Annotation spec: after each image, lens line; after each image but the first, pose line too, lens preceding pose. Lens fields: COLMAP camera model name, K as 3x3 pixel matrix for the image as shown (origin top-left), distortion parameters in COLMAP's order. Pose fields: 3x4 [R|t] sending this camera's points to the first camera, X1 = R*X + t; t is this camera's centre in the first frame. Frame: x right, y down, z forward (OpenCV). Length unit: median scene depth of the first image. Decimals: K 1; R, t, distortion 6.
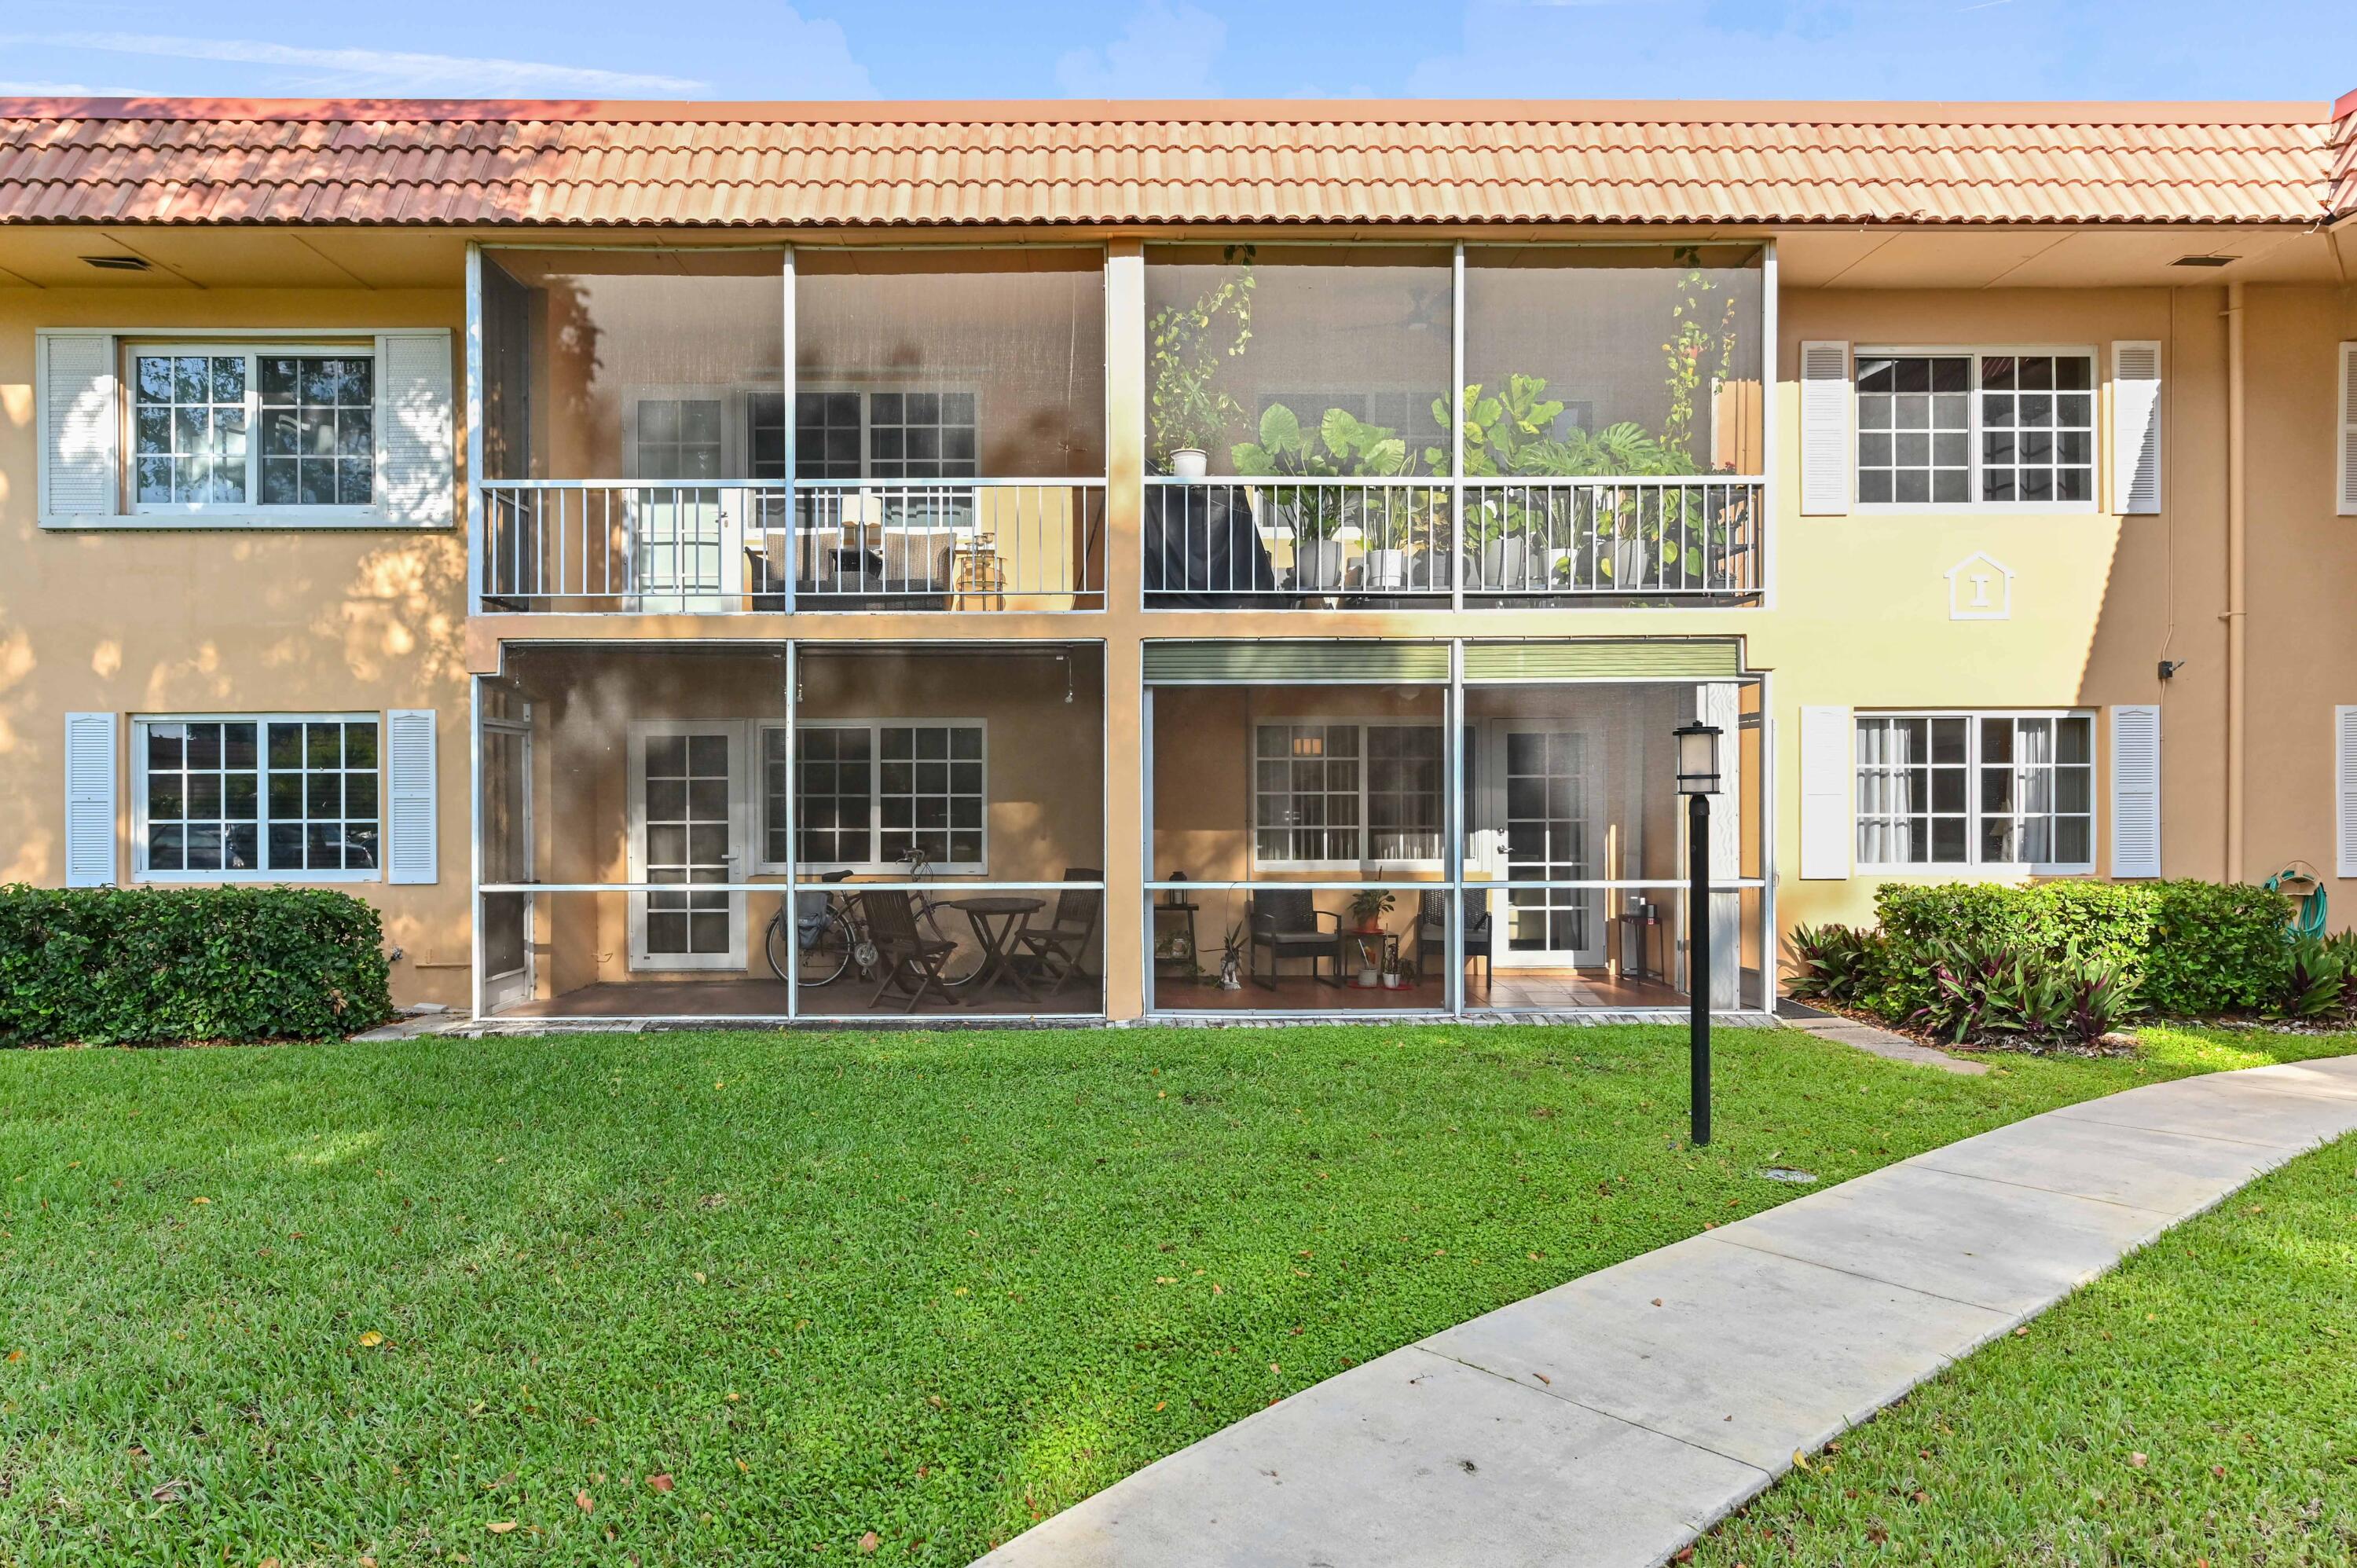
lens RADIAL K [[1303.0, 0, 1155.3], [0, 1303.0, 792.8], [0, 0, 1]] dist [0.008648, 0.000035]
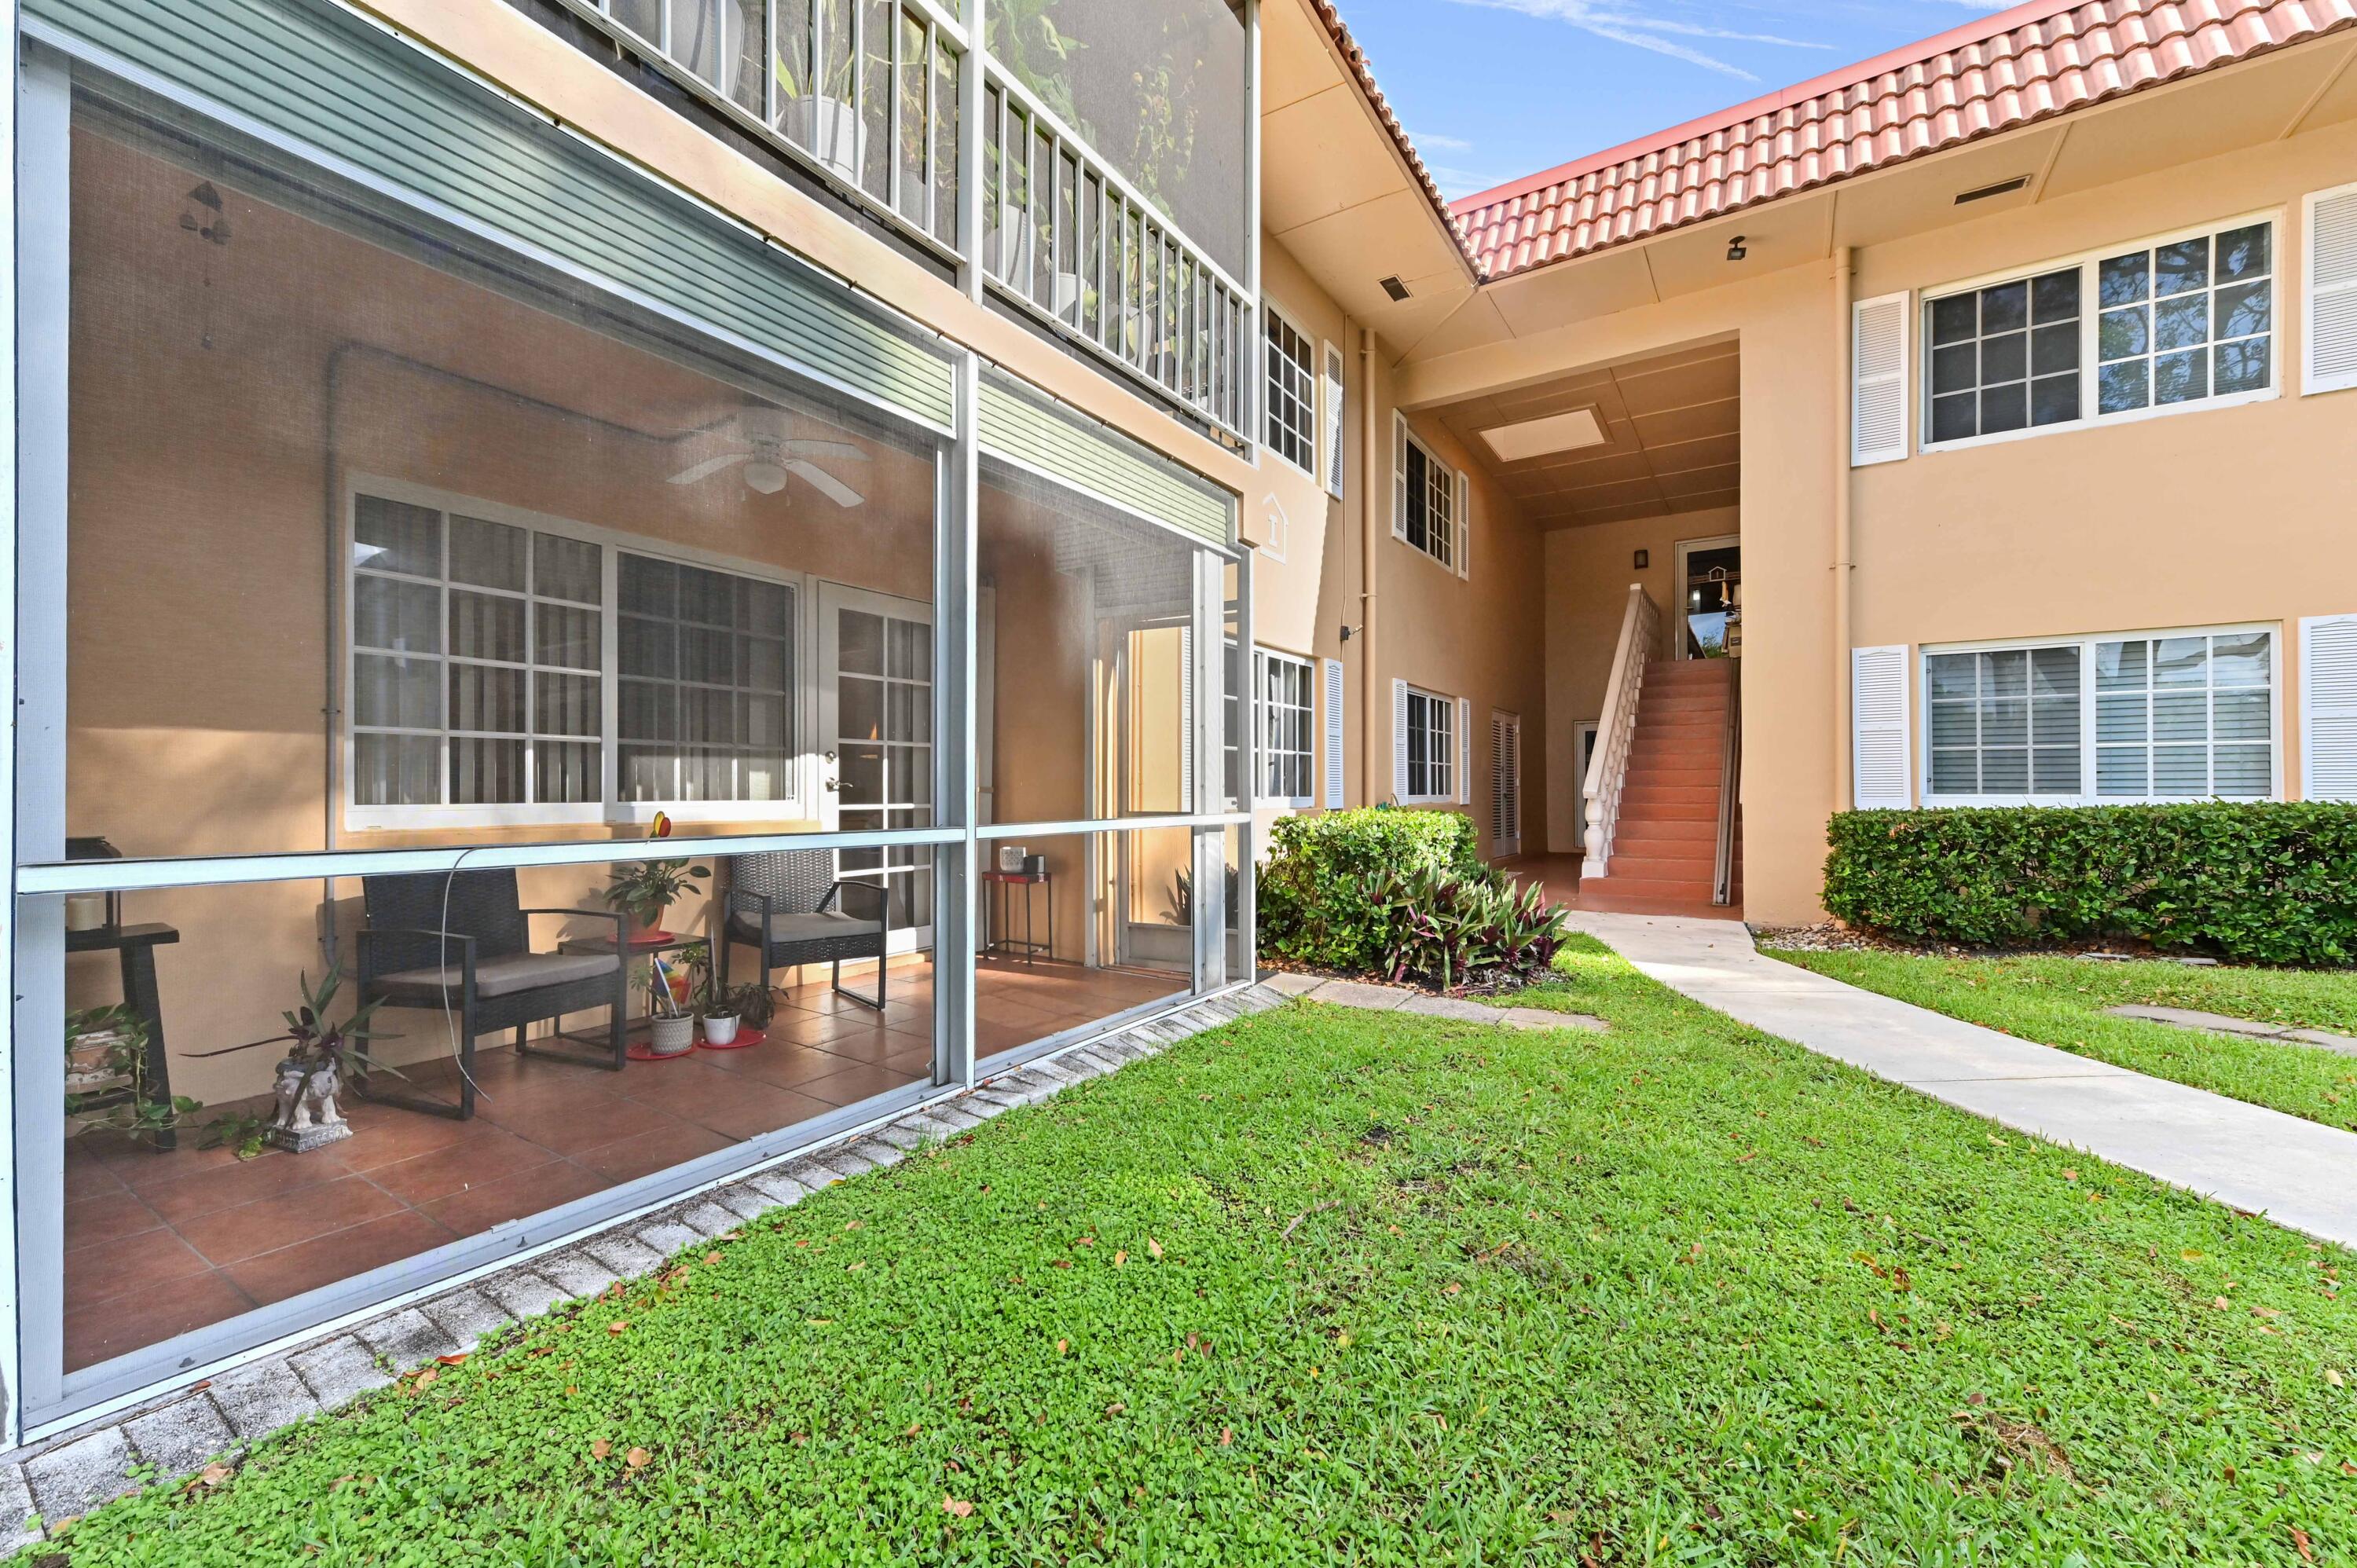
lens RADIAL K [[942.1, 0, 1147.0], [0, 942.1, 784.0], [0, 0, 1]] dist [0.024869, -0.001634]
pose [[0.571306, 0.006117, 0.820714, -0.032625], [-0.011061, 0.999939, 0.000248, 0.044213], [-0.820662, -0.009220, 0.571339, 0.649048]]
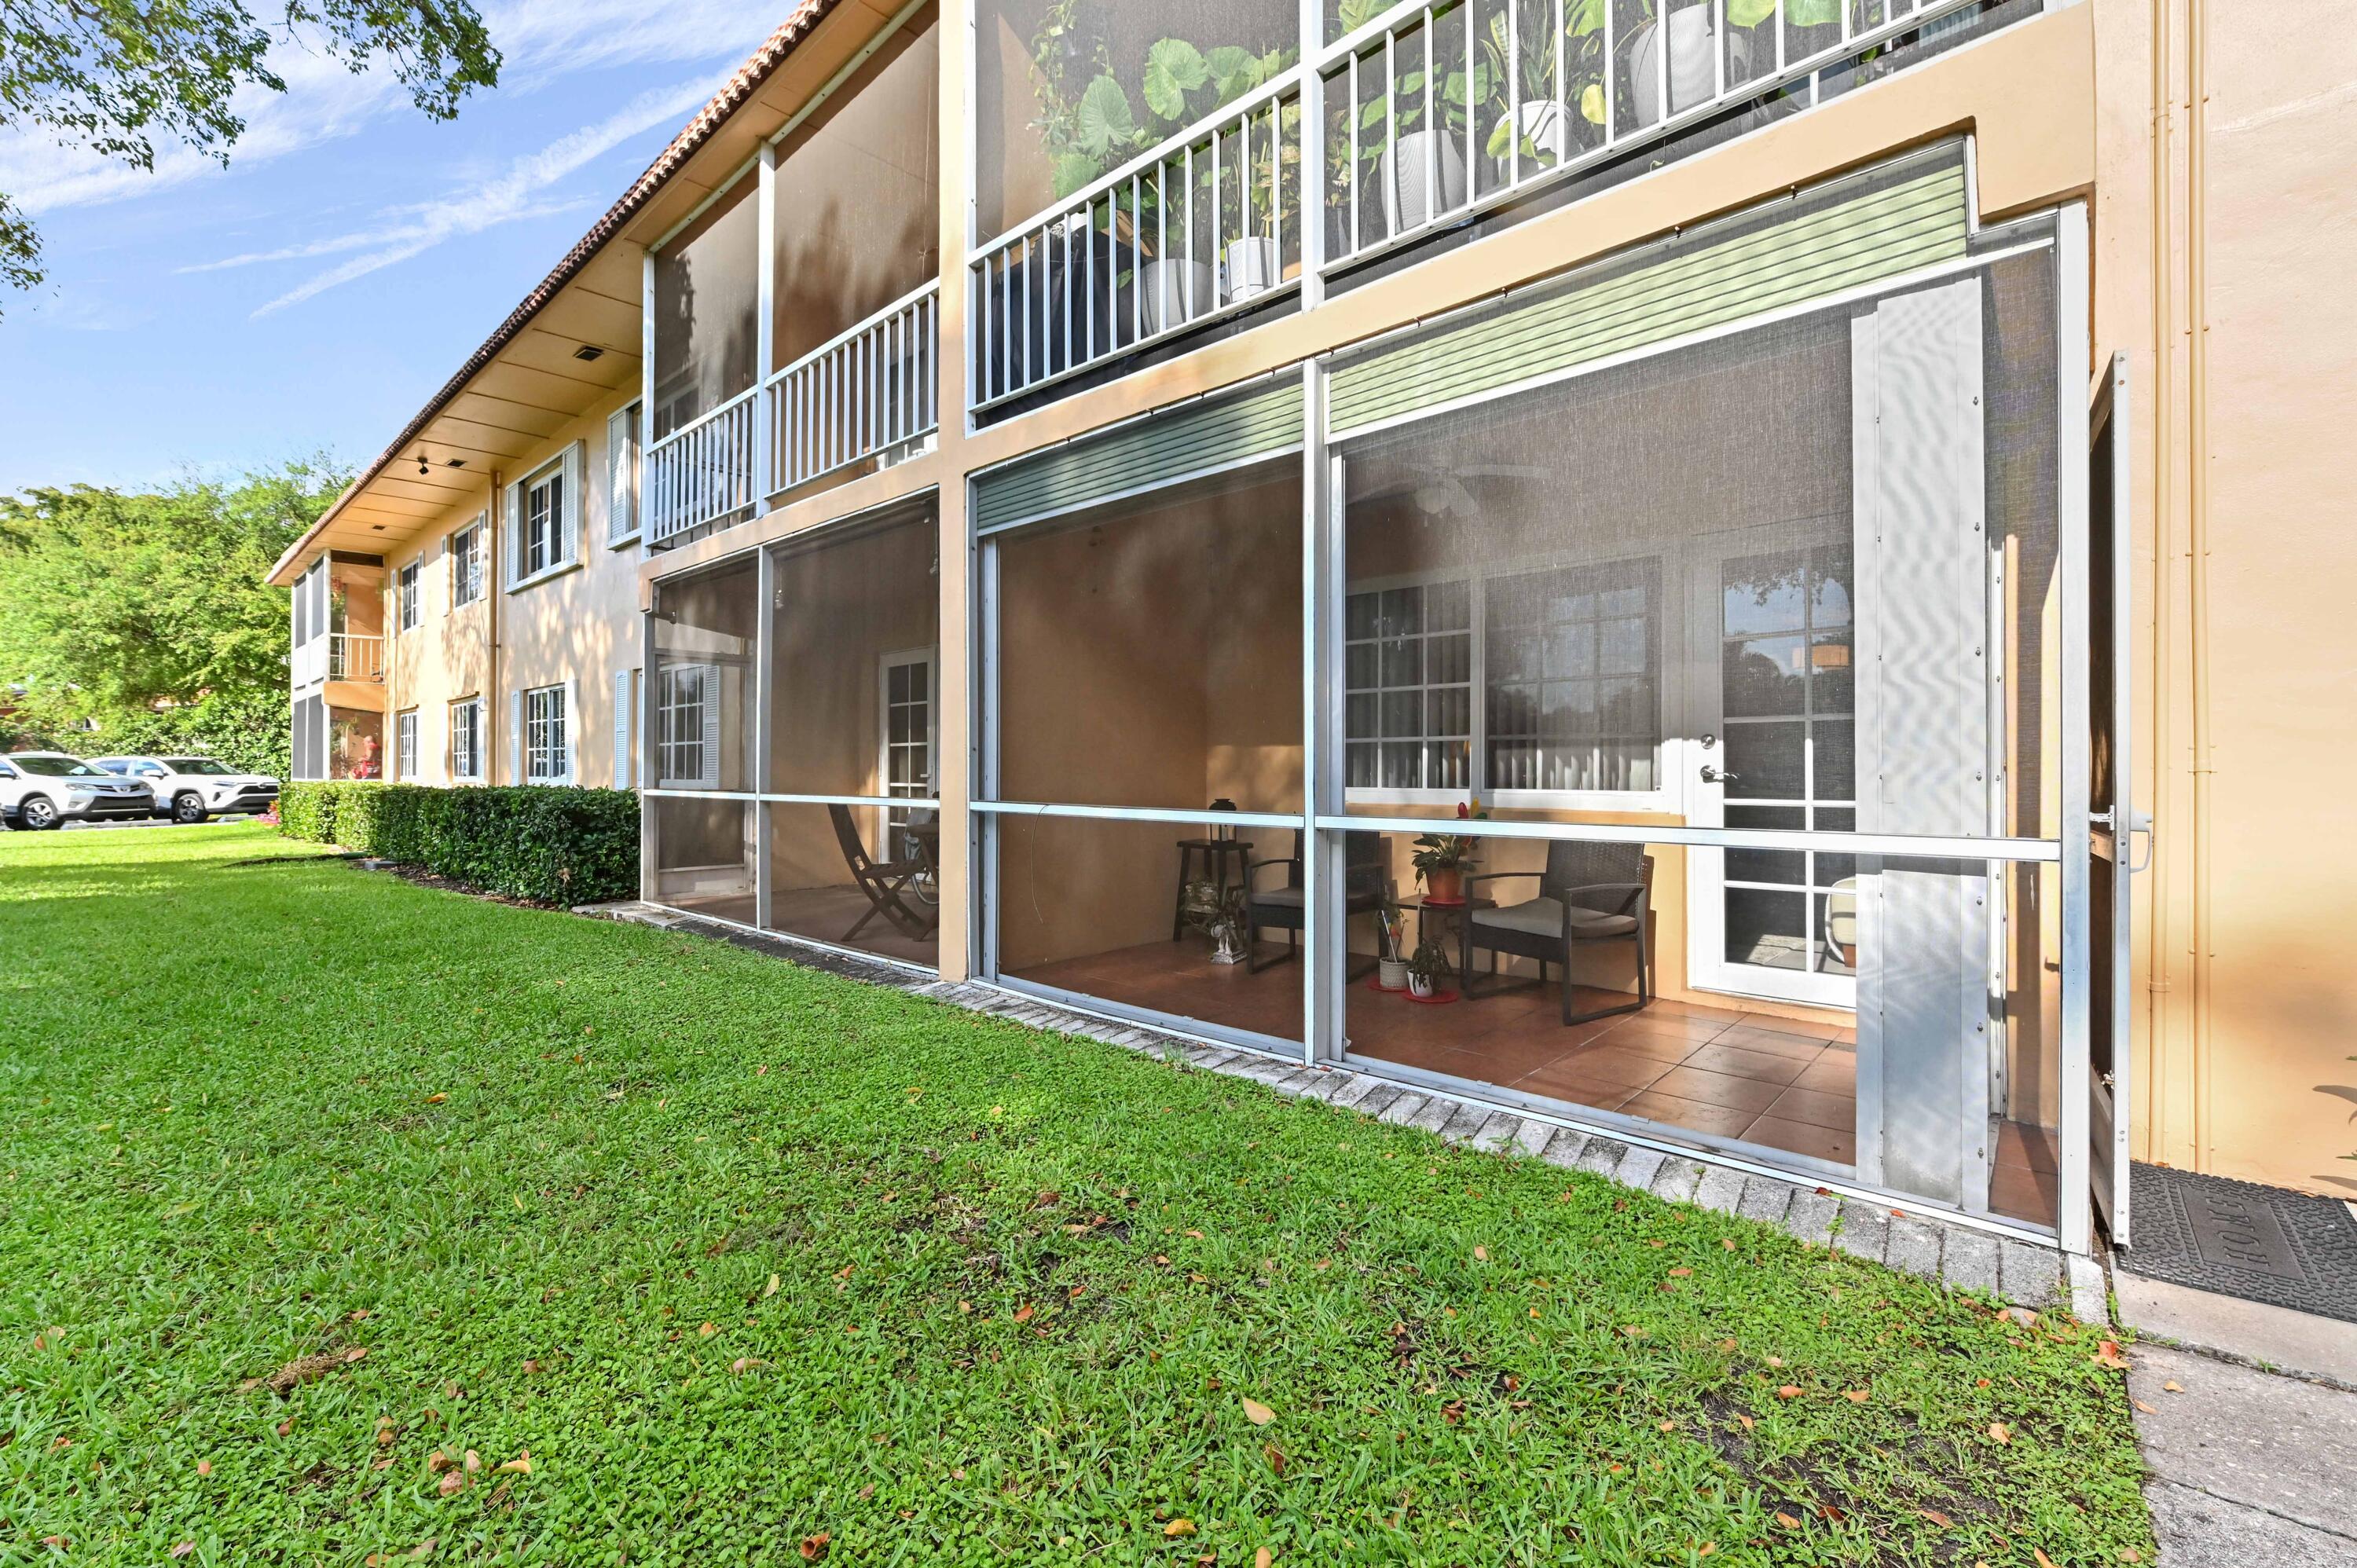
lens RADIAL K [[993.0, 0, 1225.9], [0, 993.0, 773.8], [0, 0, 1]] dist [0.000869, 0.000078]
pose [[0.735600, 0.005565, -0.677394, 0.428433], [0.002335, 0.999939, 0.010751, 0.041083], [0.677412, -0.009490, 0.735542, 0.601884]]
